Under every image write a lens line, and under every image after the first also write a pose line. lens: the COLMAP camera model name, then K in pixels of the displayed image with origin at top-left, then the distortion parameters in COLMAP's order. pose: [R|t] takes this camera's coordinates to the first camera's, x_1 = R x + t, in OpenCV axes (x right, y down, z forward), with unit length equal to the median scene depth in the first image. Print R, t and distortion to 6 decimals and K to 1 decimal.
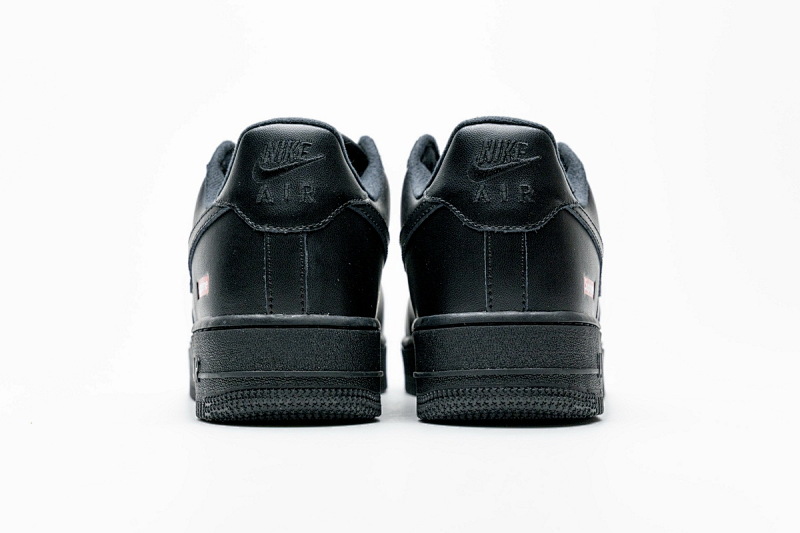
lens RADIAL K [[1591.2, 0, 402.5], [0, 1591.2, 267.6], [0, 0, 1]] dist [-0.013991, 0.000000]
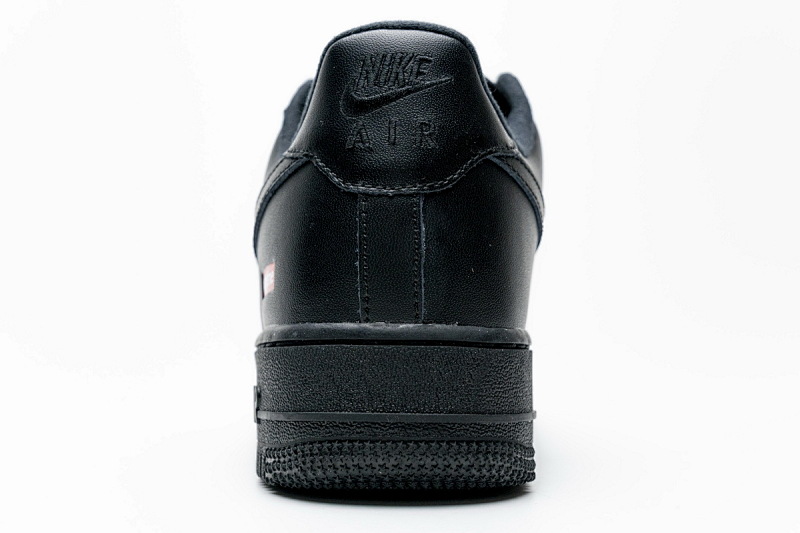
lens RADIAL K [[1379.3, 0, 396.3], [0, 1379.3, 268.0], [0, 0, 1]] dist [-0.293541, 0.000000]
pose [[0.996934, 0.007810, -0.077854, -0.028025], [-0.008261, 0.999951, -0.005470, 0.010355], [0.077807, 0.006097, 0.996950, 0.449871]]
